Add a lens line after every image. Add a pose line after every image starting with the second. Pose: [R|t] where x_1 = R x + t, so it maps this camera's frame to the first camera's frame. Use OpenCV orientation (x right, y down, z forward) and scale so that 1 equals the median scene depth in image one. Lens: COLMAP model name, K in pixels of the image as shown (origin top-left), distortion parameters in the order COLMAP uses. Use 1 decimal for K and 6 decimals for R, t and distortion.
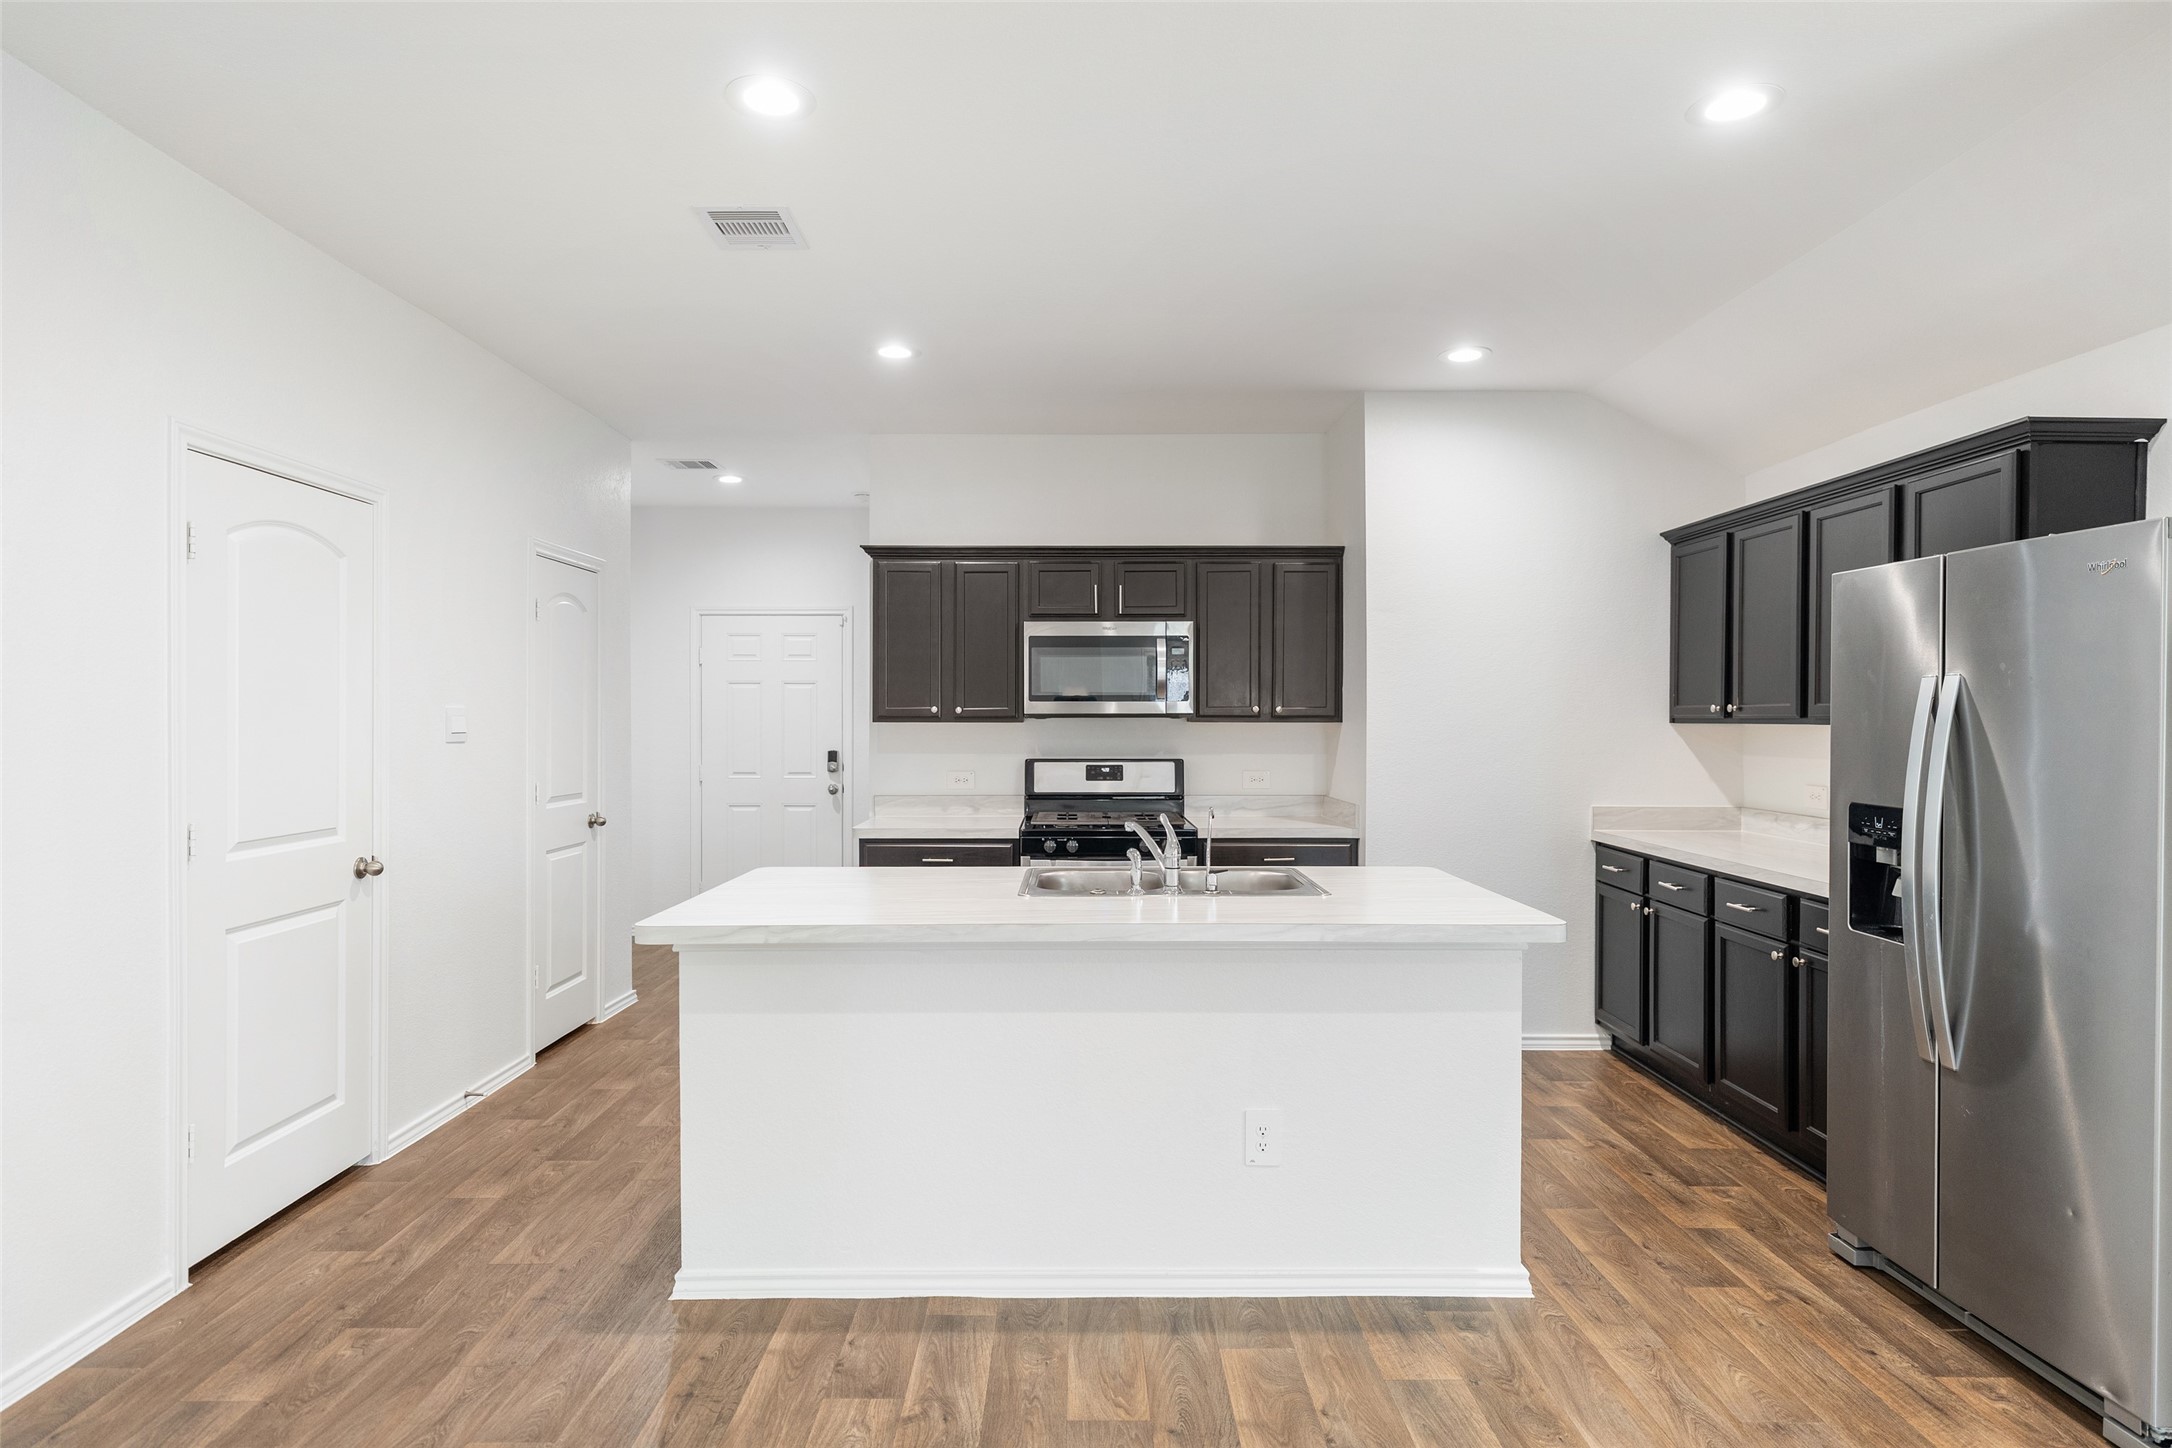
lens RADIAL K [[1096.5, 0, 1096.0], [0, 1096.5, 741.0], [0, 0, 1]] dist [0.012023, -0.003191]
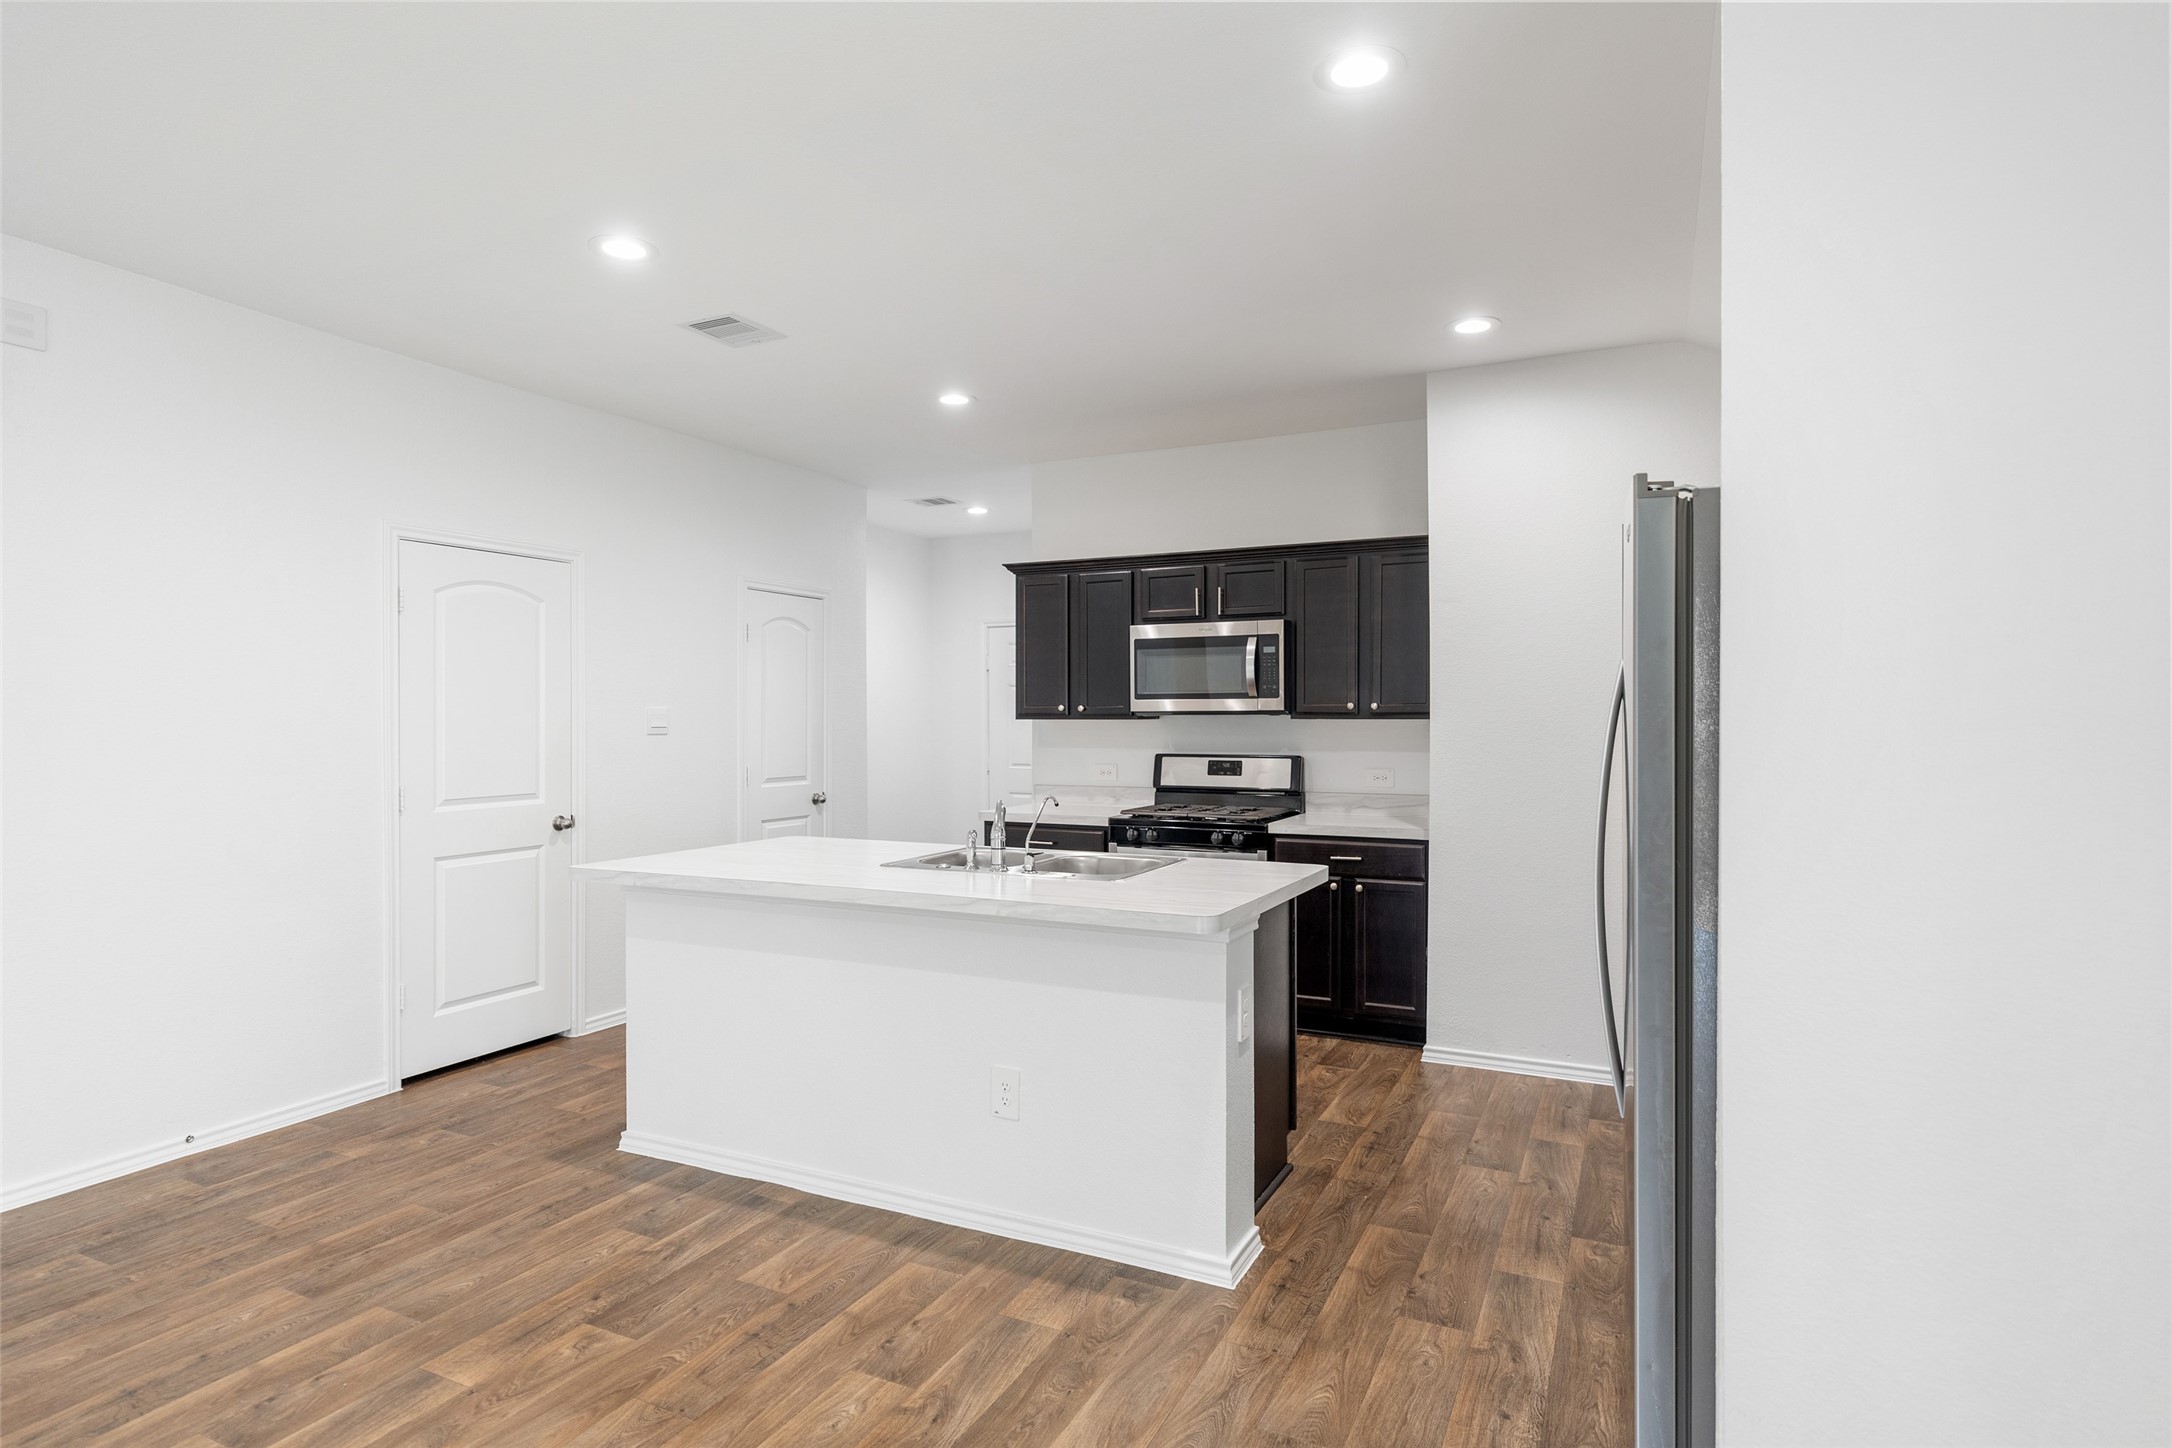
lens RADIAL K [[1096.5, 0, 1130.4], [0, 1096.5, 731.5], [0, 0, 1]] dist [0.012023, -0.003191]
pose [[0.907417, 0.004607, -0.420207, 0.482416], [-0.007345, 0.999961, -0.004899, 0.000225], [0.420168, 0.007532, 0.907415, 0.028634]]
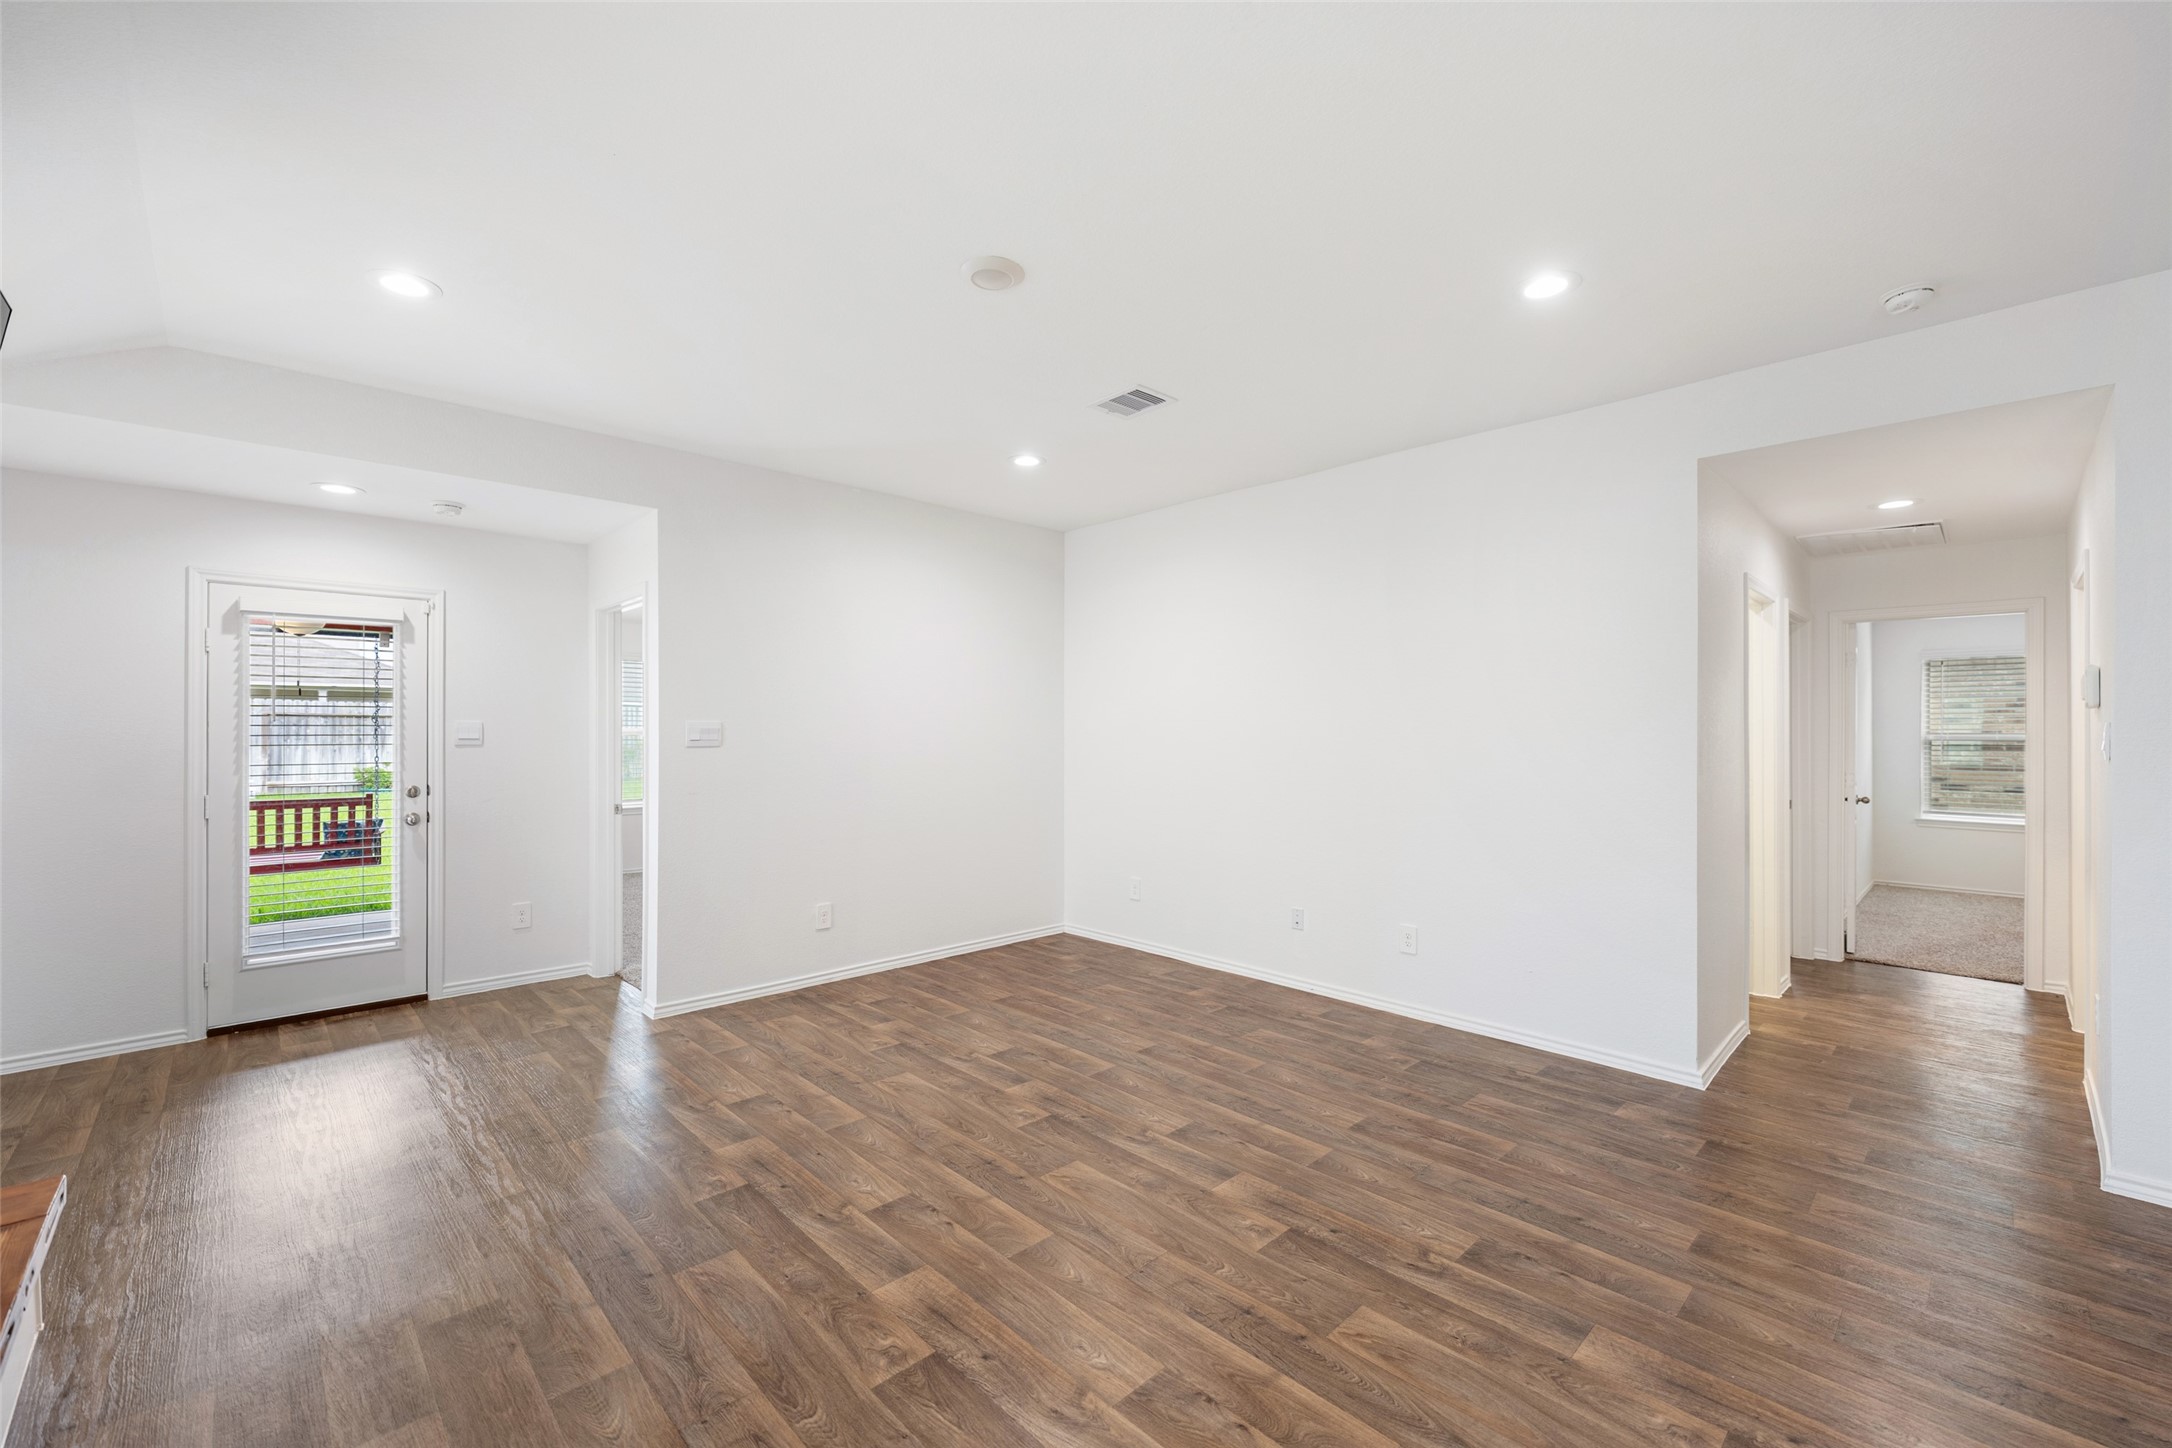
lens RADIAL K [[900.9, 0, 1040.7], [0, 900.9, 723.3], [0, 0, 1]] dist [-0.003447, 0.000204]
pose [[-0.747021, -0.006403, -0.664769, 0.475605], [-0.010580, 0.999941, 0.002258, -0.006400], [0.664716, 0.008720, -0.747045, 0.800353]]
